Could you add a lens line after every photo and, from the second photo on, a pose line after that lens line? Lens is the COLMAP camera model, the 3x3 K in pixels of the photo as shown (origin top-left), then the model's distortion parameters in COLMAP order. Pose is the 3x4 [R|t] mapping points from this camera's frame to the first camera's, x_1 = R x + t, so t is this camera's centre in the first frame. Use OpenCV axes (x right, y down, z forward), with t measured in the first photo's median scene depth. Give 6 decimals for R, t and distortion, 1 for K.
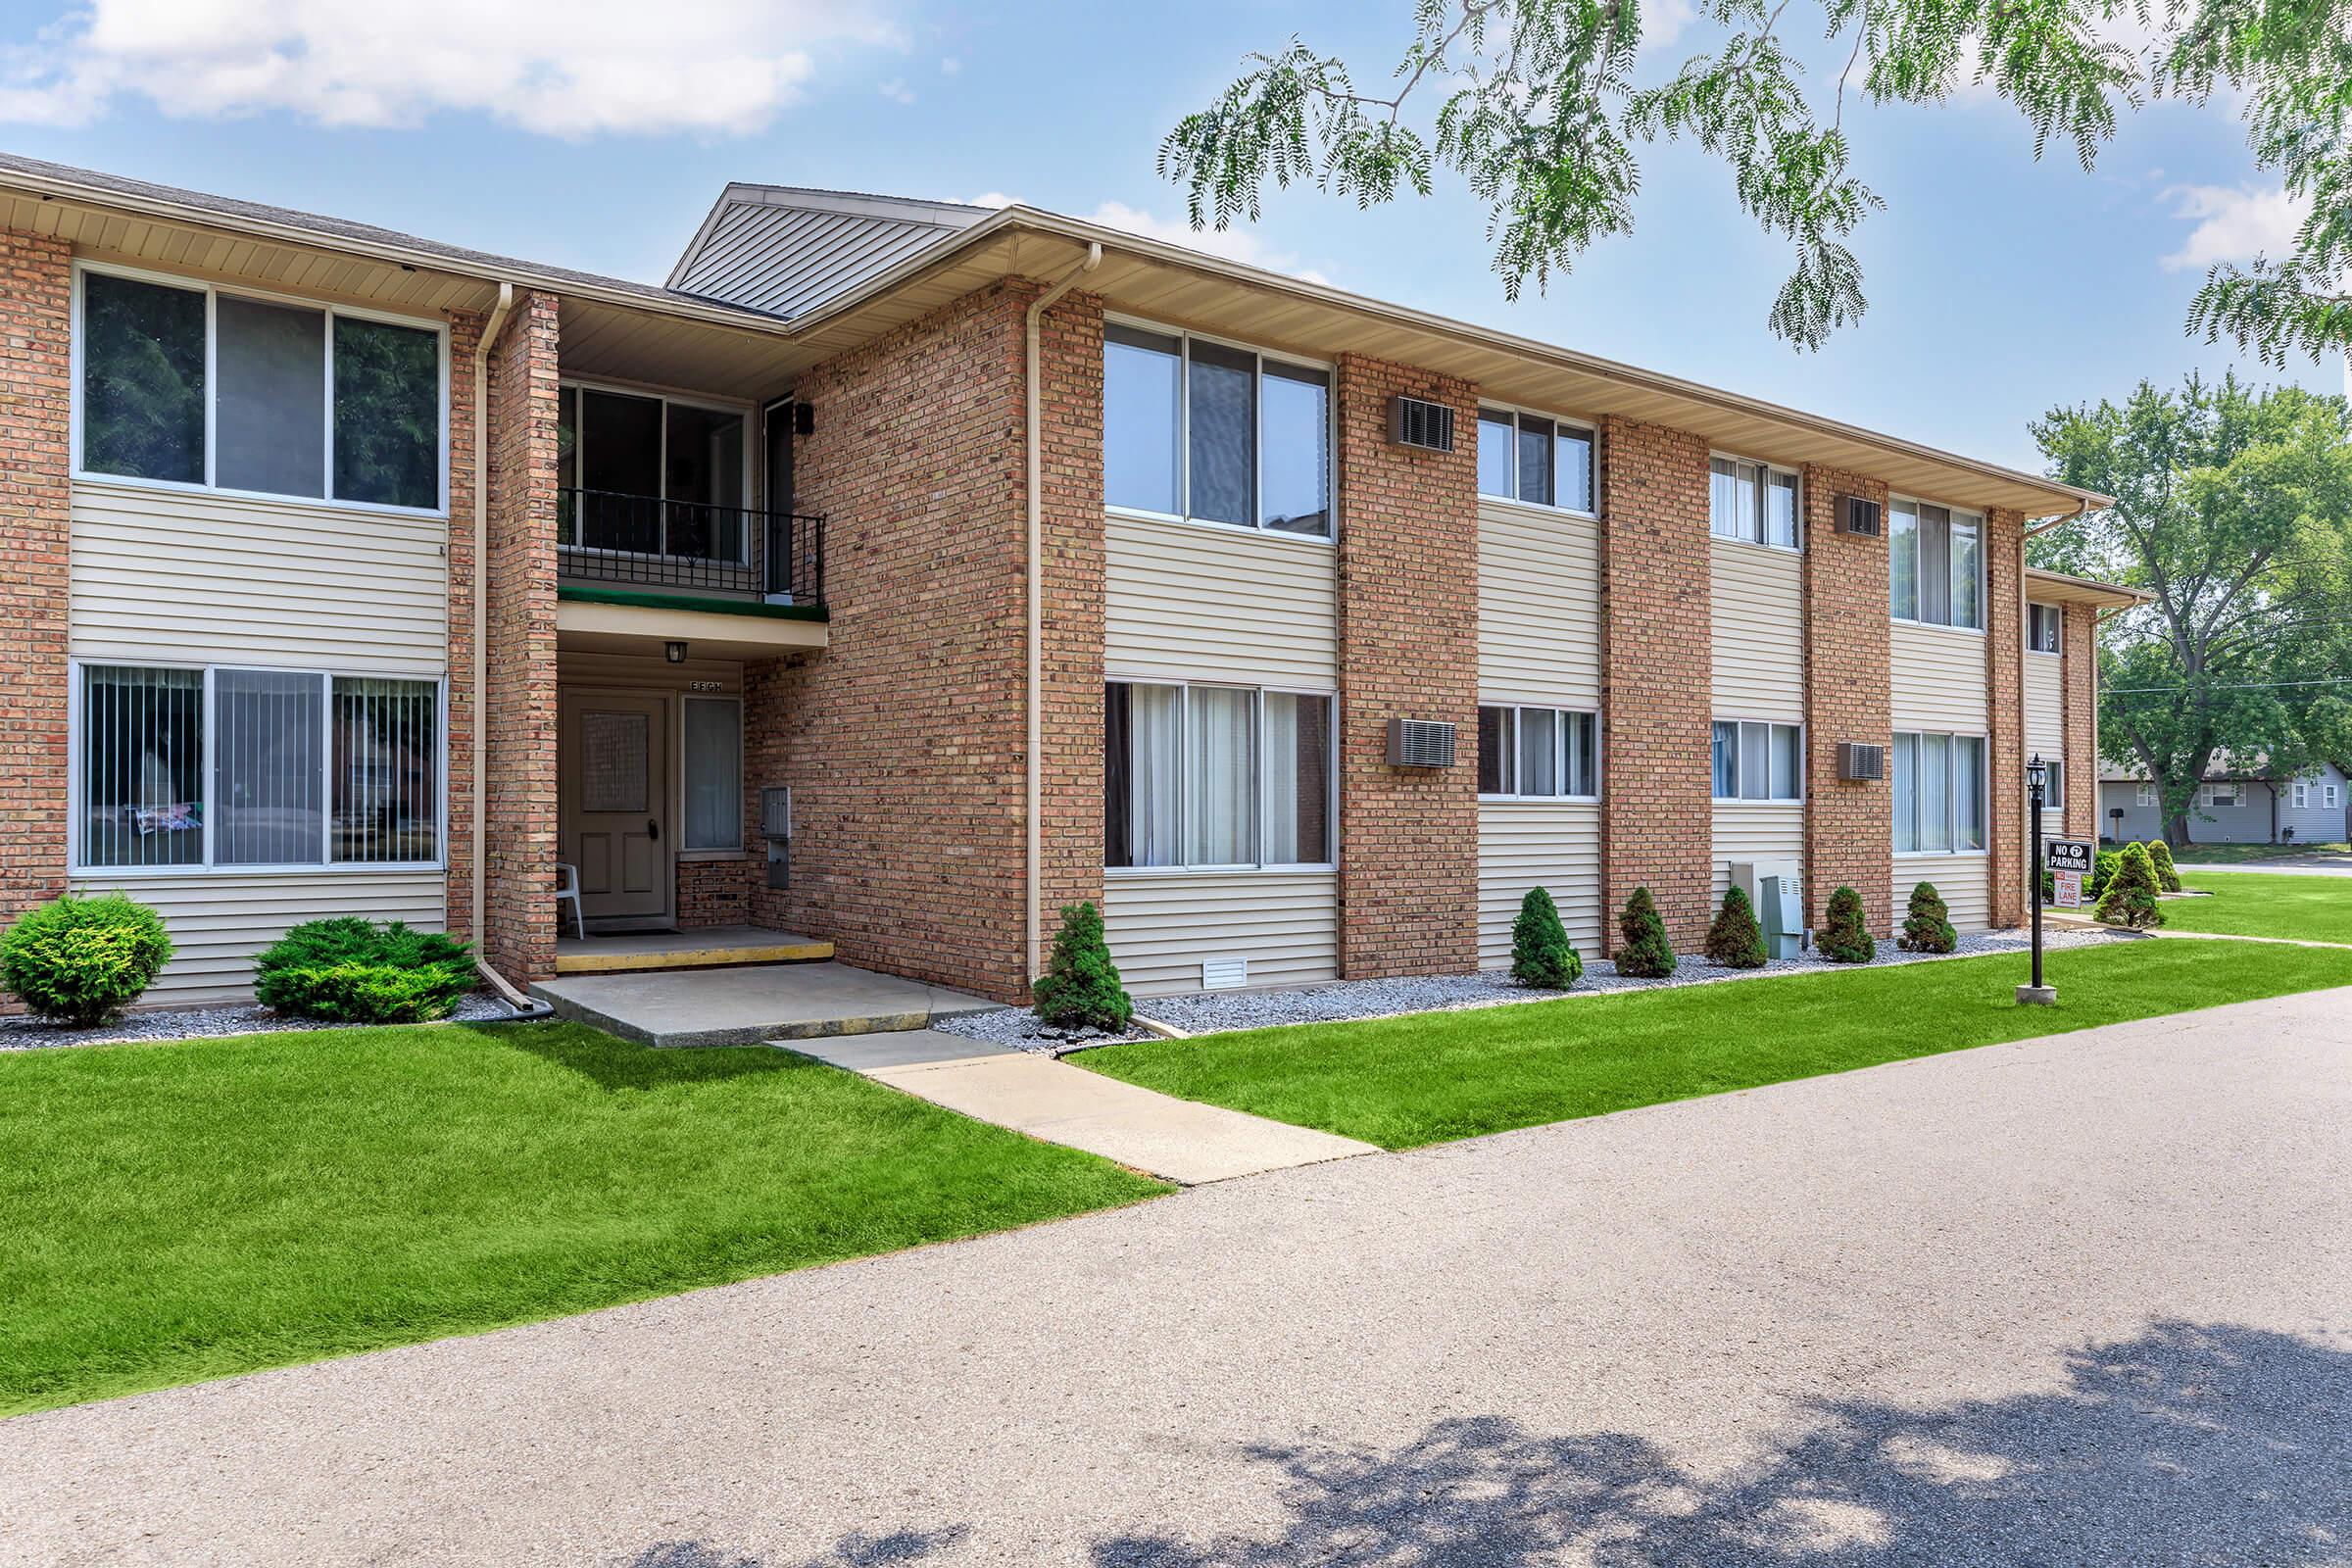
lens RADIAL K [[1623.7, 0, 1178.7], [0, 1623.7, 760.3], [0, 0, 1]] dist [-0.001752, 0.012694]
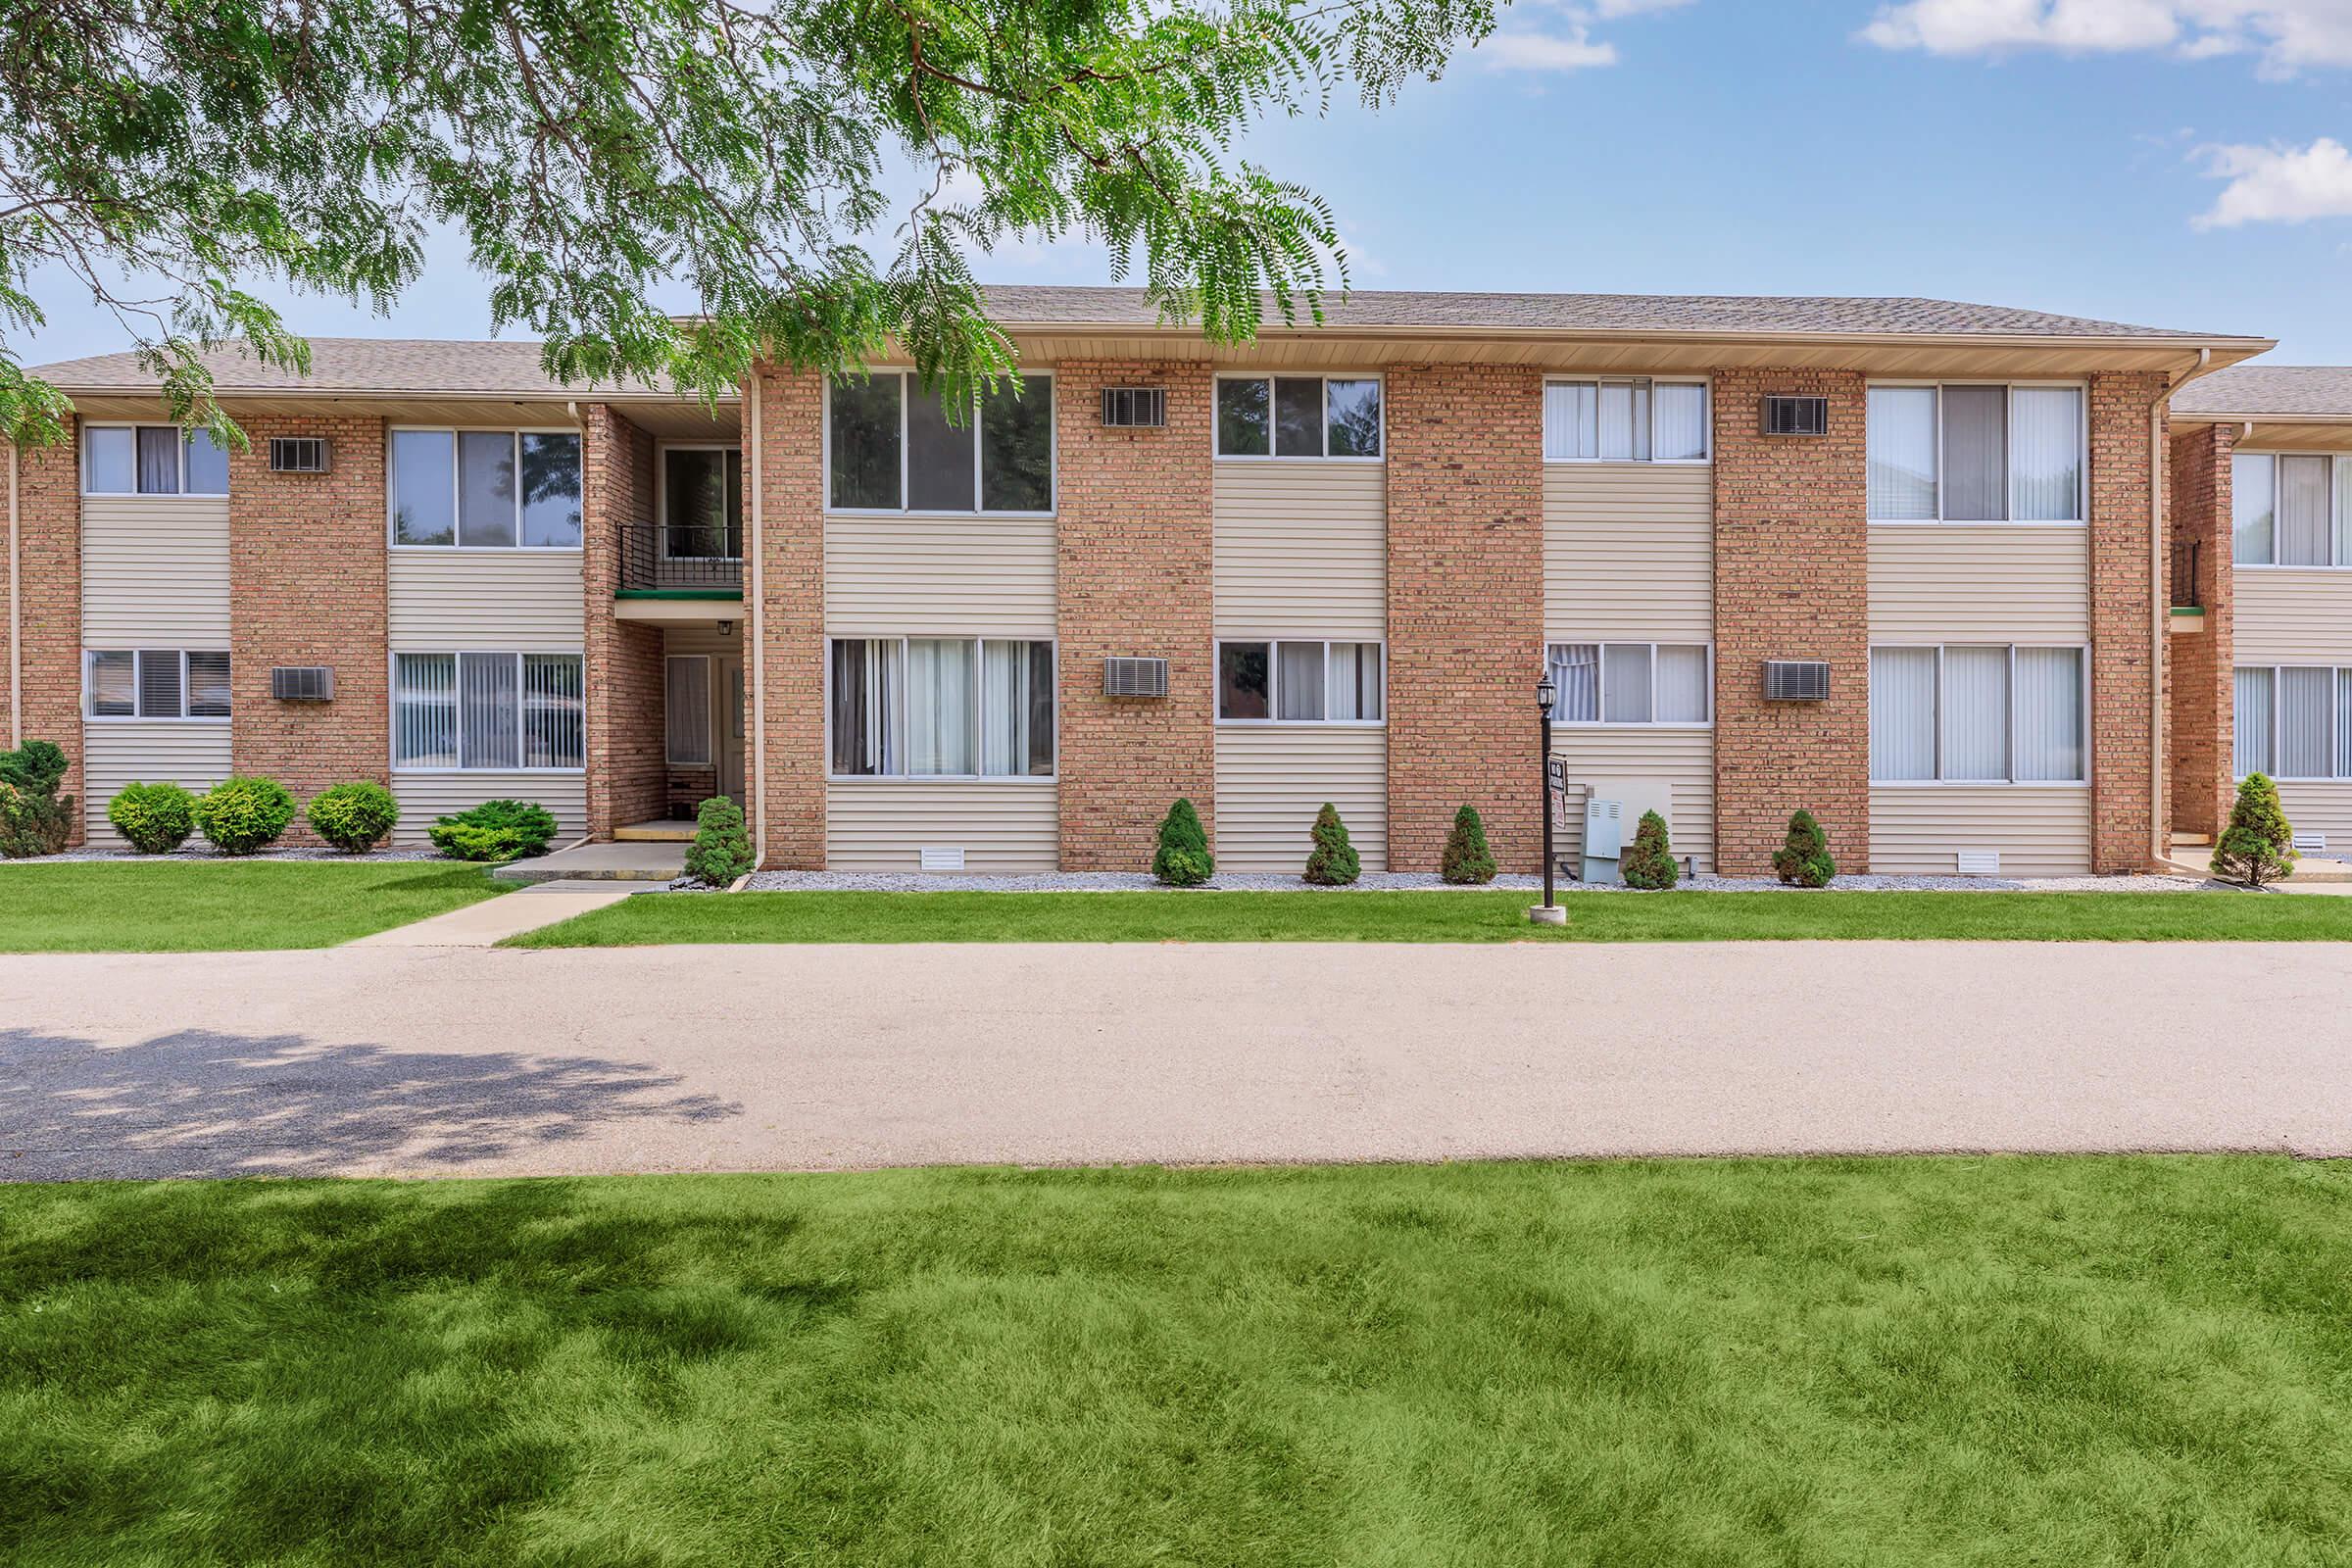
lens RADIAL K [[1551.6, 0, 1173.6], [0, 1551.6, 730.8], [0, 0, 1]] dist [0.002834, 0.000462]
pose [[0.813107, -0.005456, -0.582088, 0.815874], [0.017709, 0.999725, 0.015366, 0.011858], [0.581845, -0.022802, 0.812980, 0.091601]]
